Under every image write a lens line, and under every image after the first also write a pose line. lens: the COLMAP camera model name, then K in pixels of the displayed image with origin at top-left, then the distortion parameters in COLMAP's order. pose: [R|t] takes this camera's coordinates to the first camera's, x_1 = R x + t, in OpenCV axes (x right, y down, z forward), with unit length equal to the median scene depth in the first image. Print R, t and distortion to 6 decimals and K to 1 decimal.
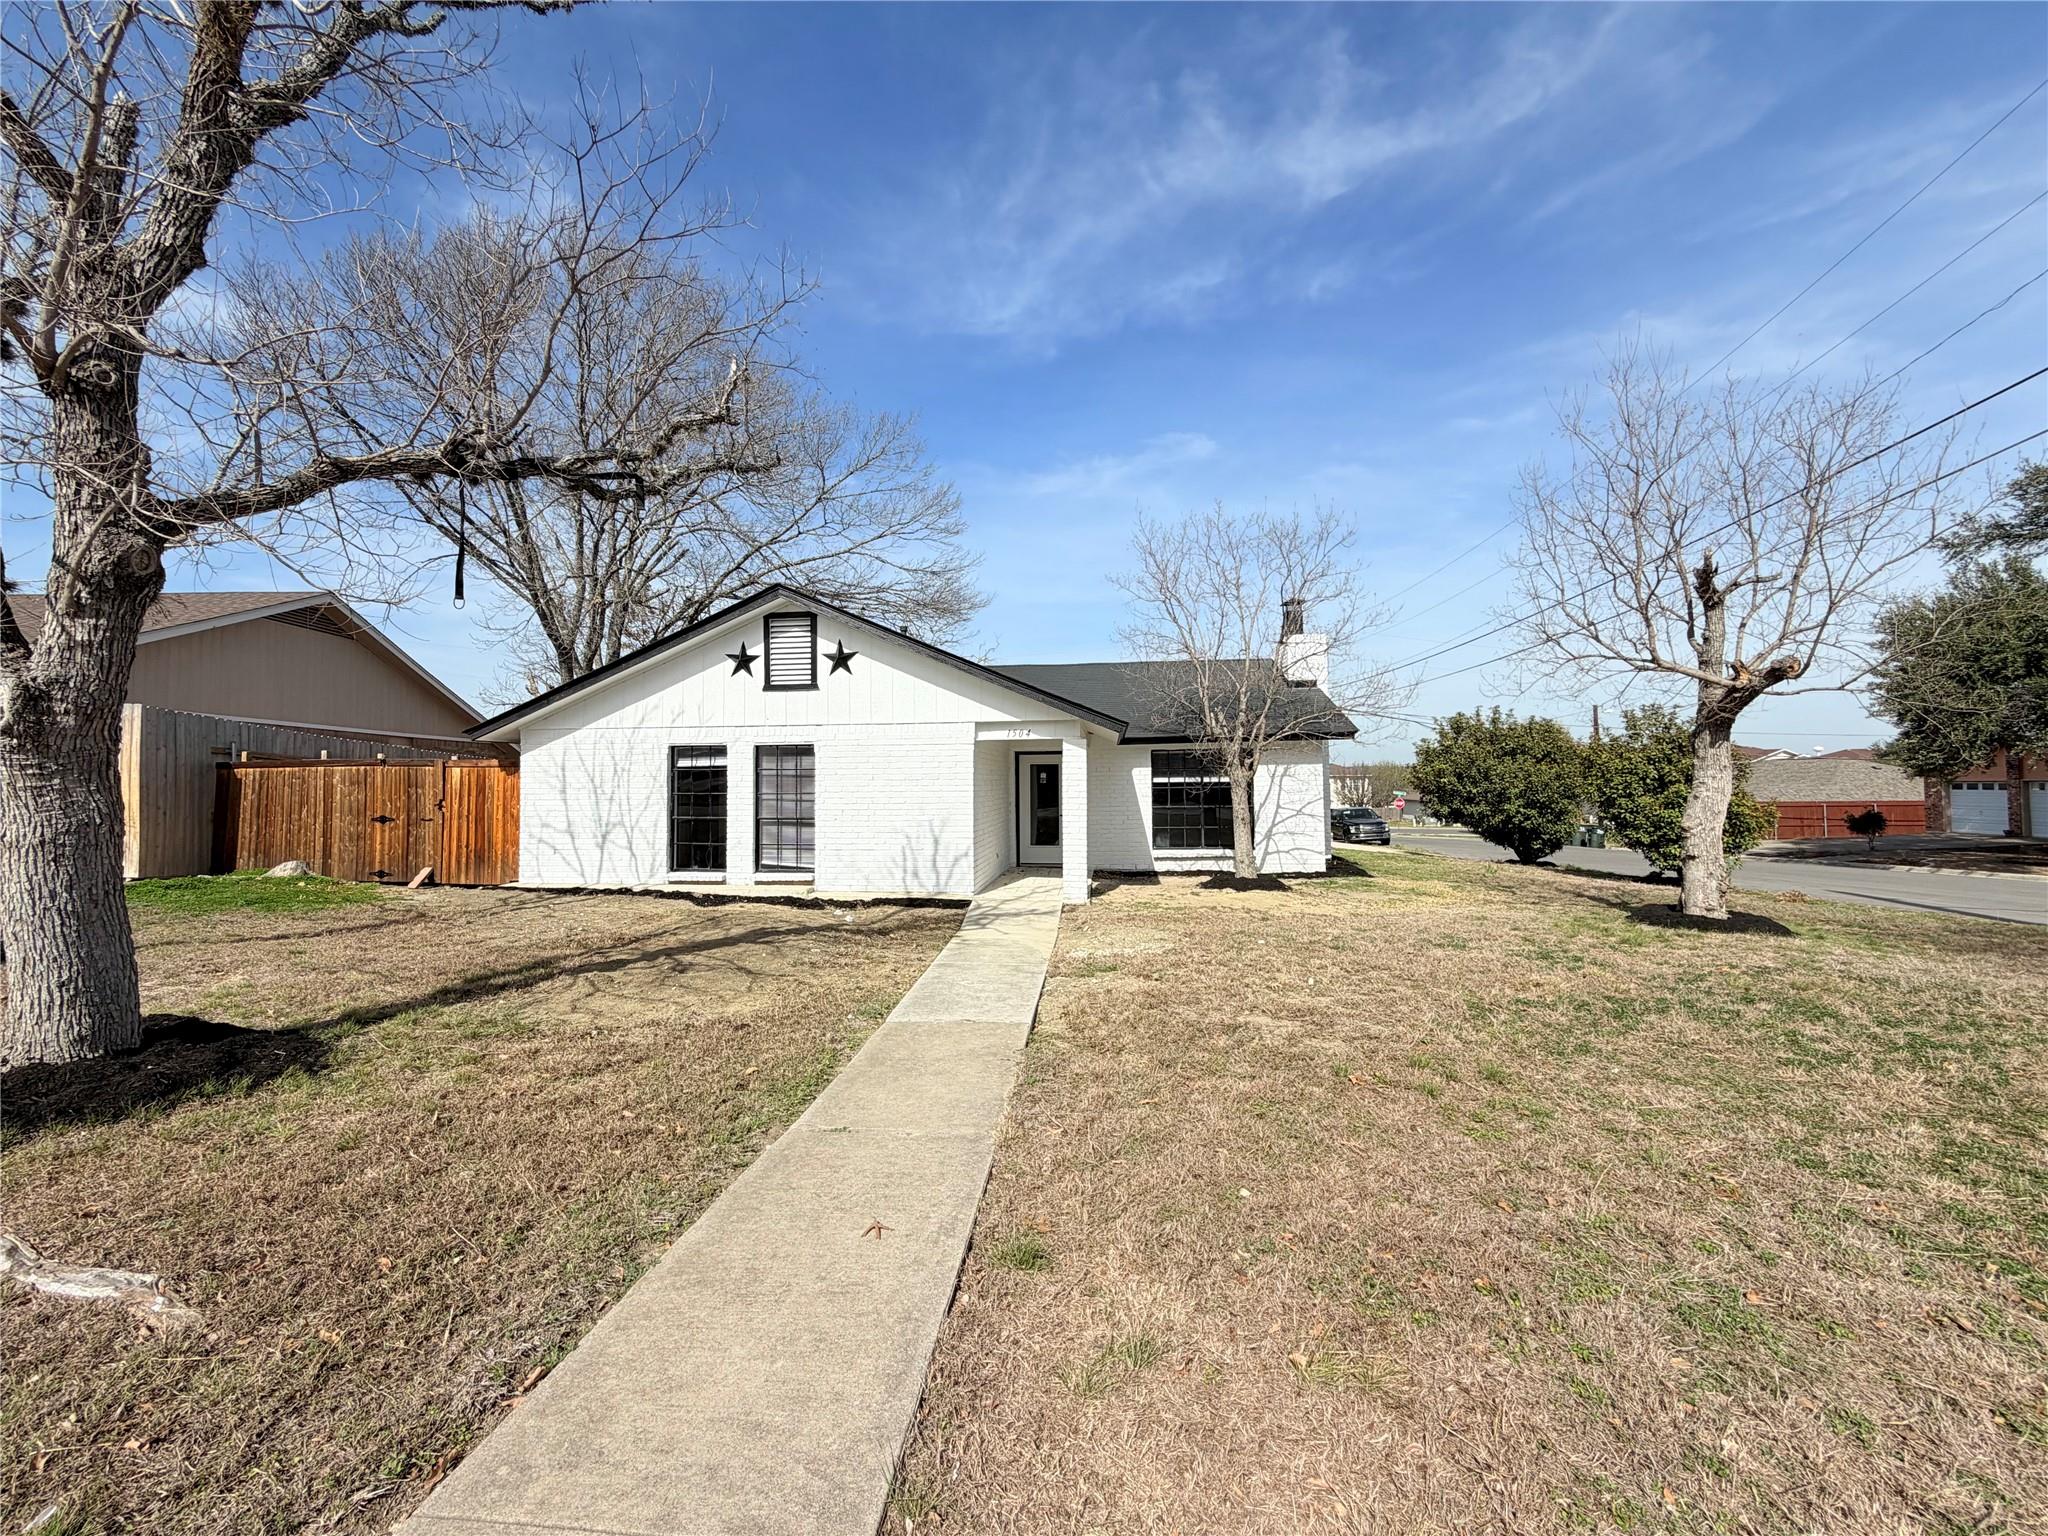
lens RADIAL K [[795.8, 0, 1016.1], [0, 795.8, 766.1], [0, 0, 1]] dist [-0.001024, 0.000294]
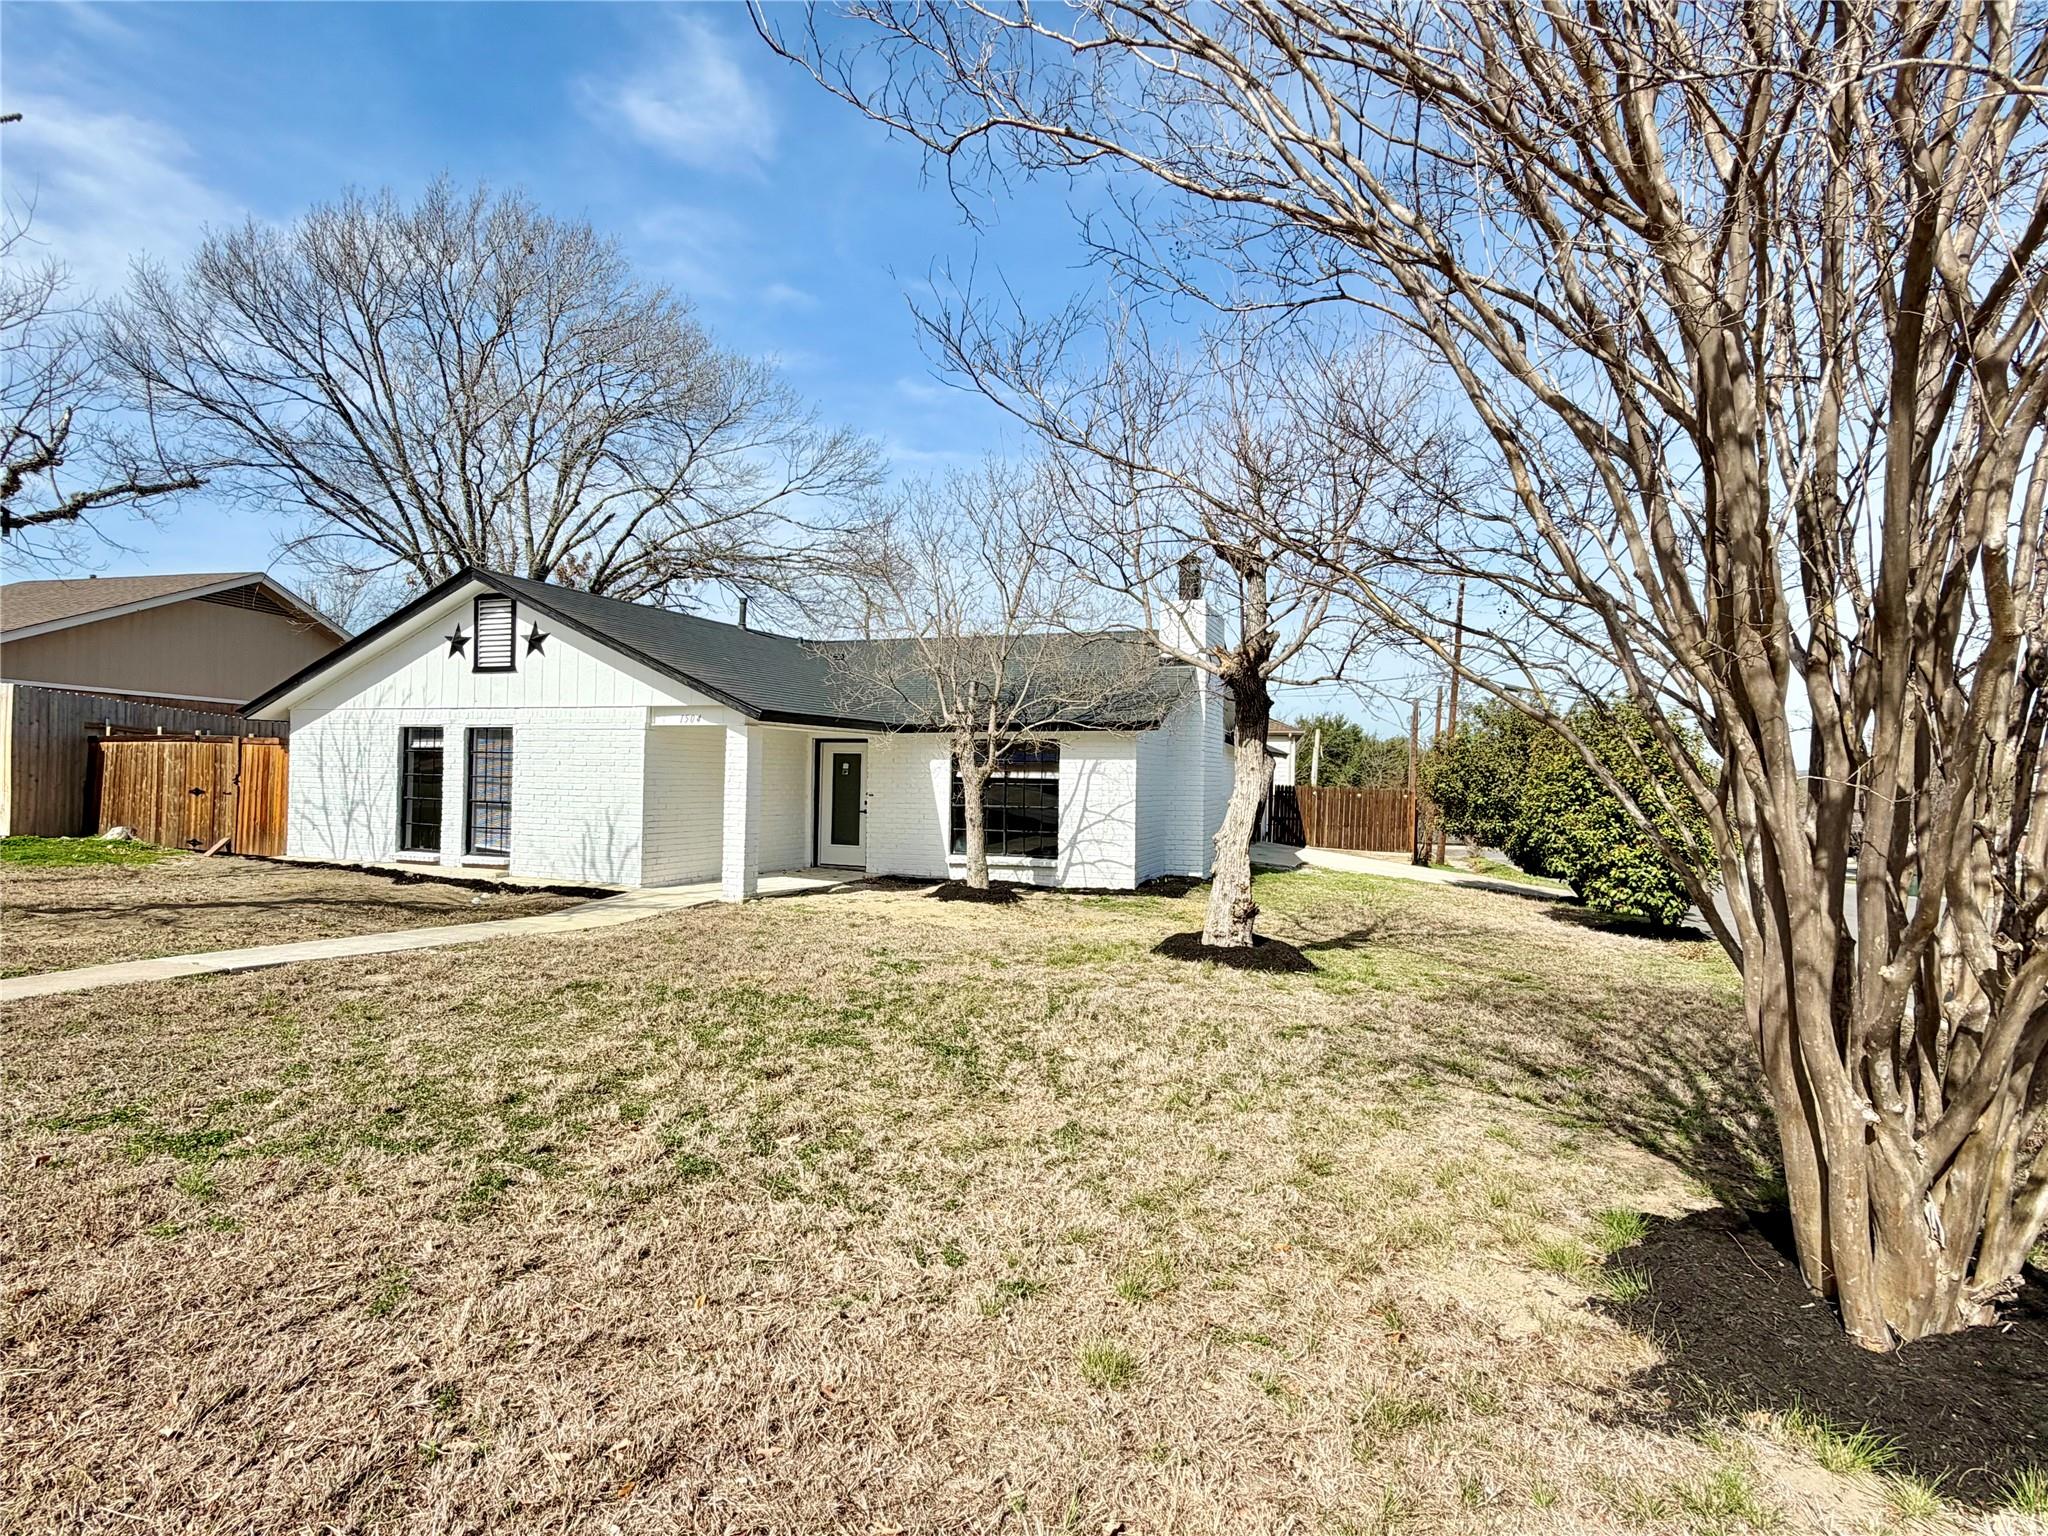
lens RADIAL K [[1046.4, 0, 1024.0], [0, 1046.4, 768.0], [0, 0, 1]] dist [-0.003366, -0.000614]
pose [[0.968600, 0.023581, -0.247505, 0.662620], [-0.020337, 0.999671, 0.015658, -0.009988], [0.247793, -0.010133, 0.968760, -0.094475]]
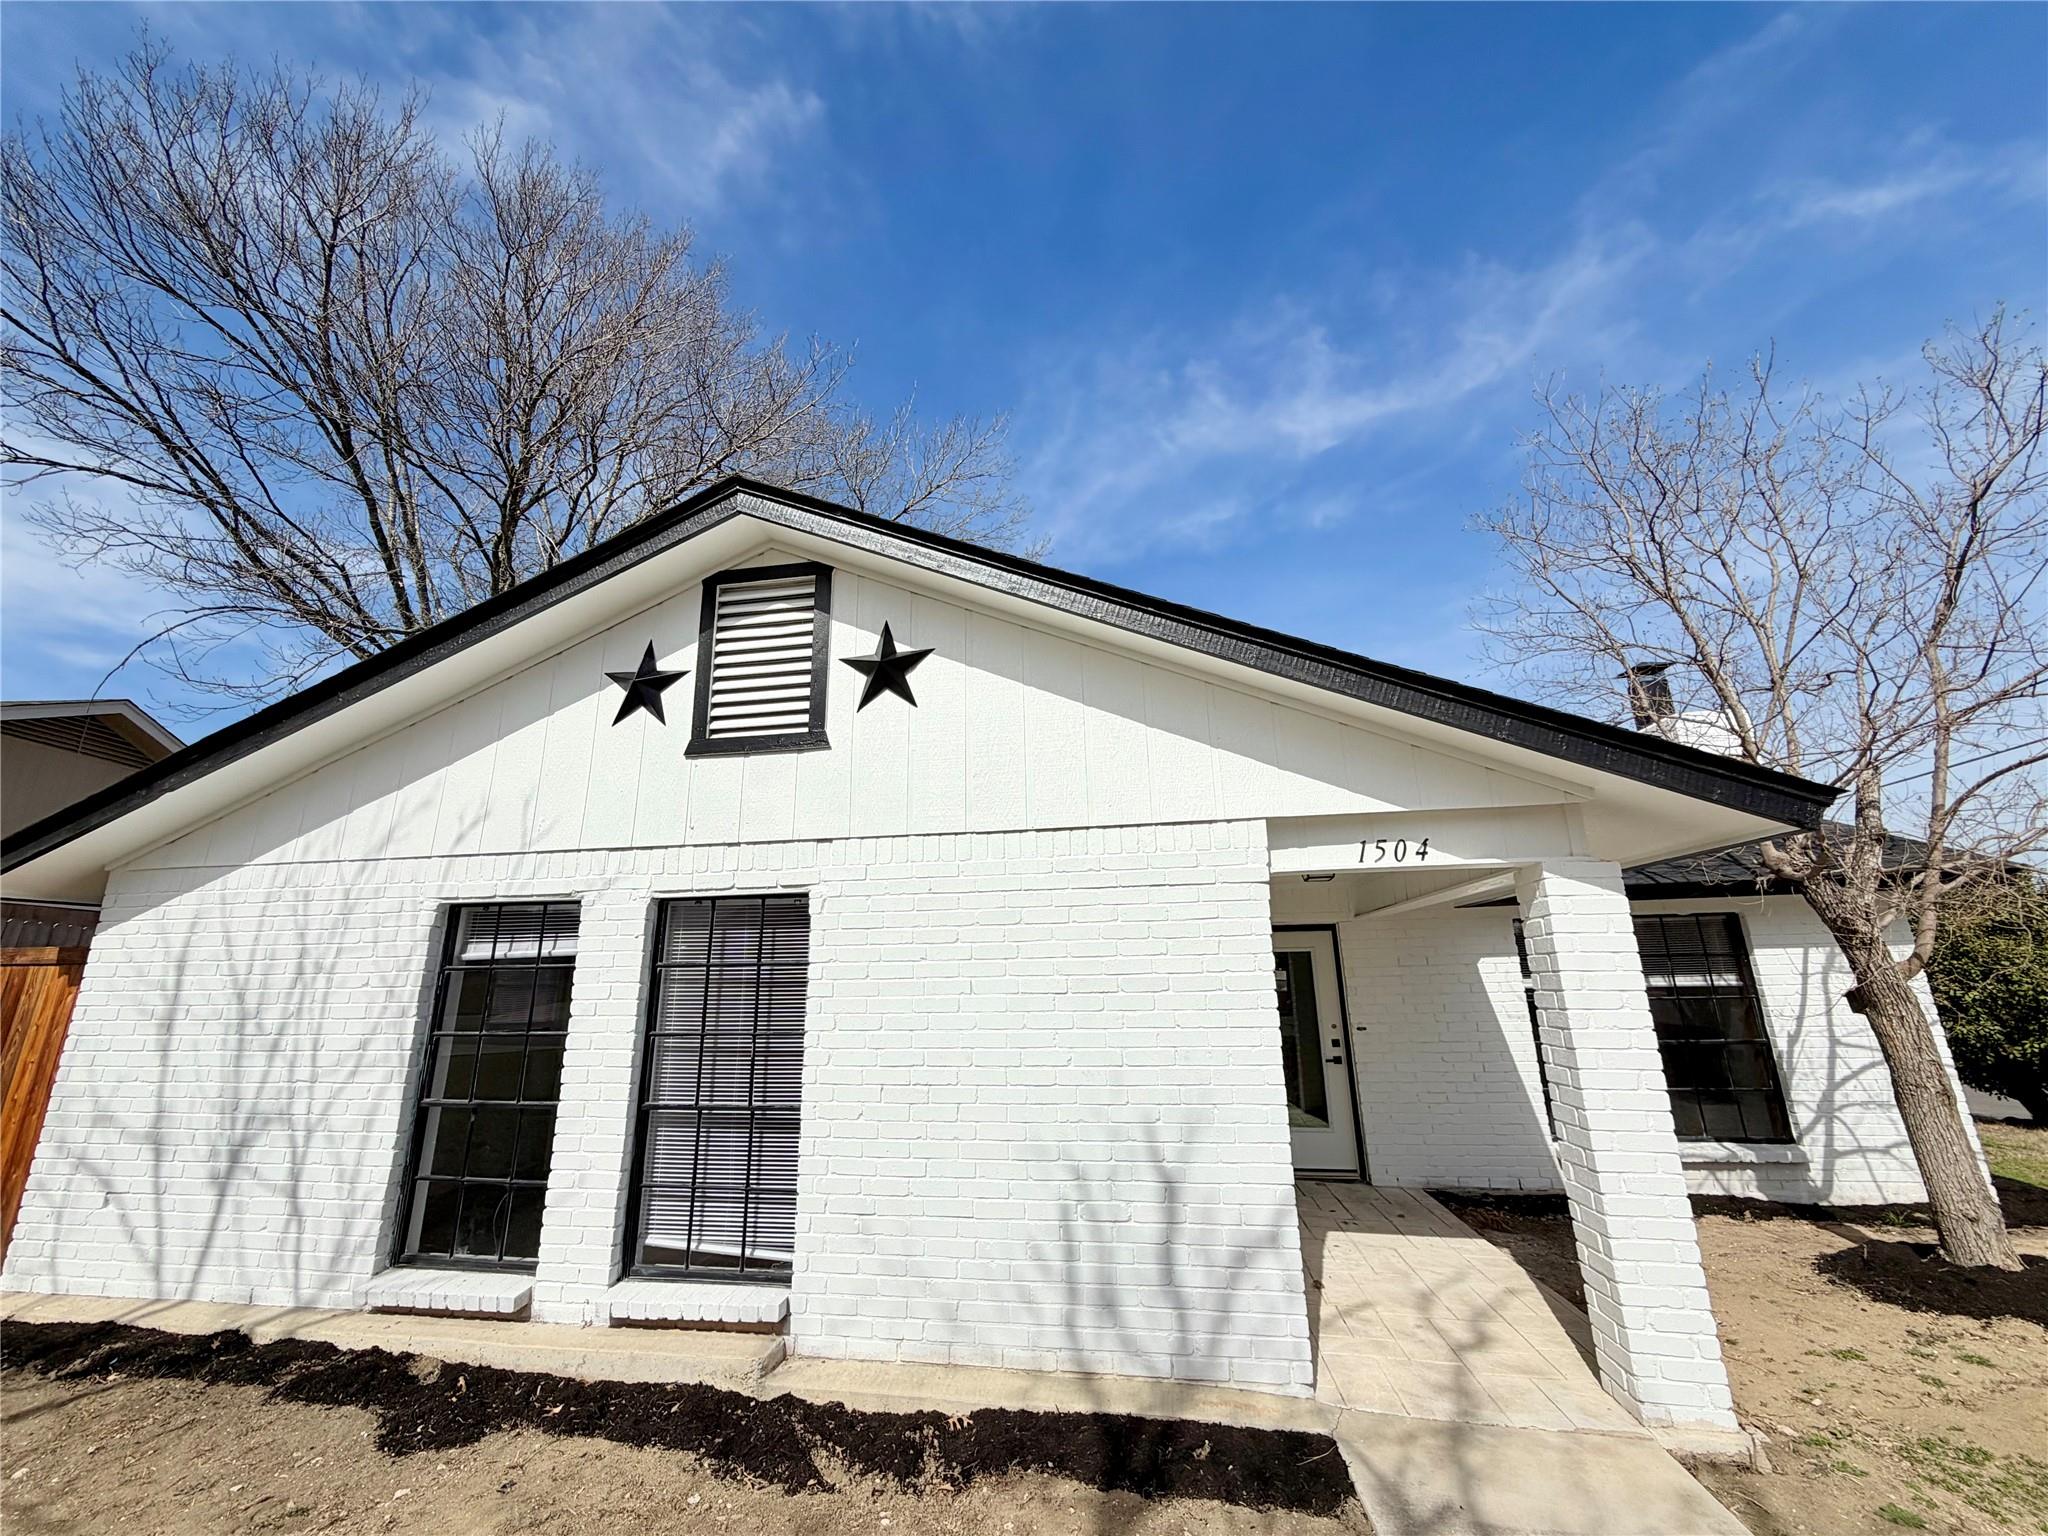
lens RADIAL K [[814.8, 0, 1006.0], [0, 814.8, 760.2], [0, 0, 1]] dist [-0.006492, 0.000025]
pose [[0.998816, -0.019623, -0.044518, -0.141668], [0.008176, 0.969737, -0.244014, 0.005373], [0.047959, 0.243361, 0.968749, 0.610190]]
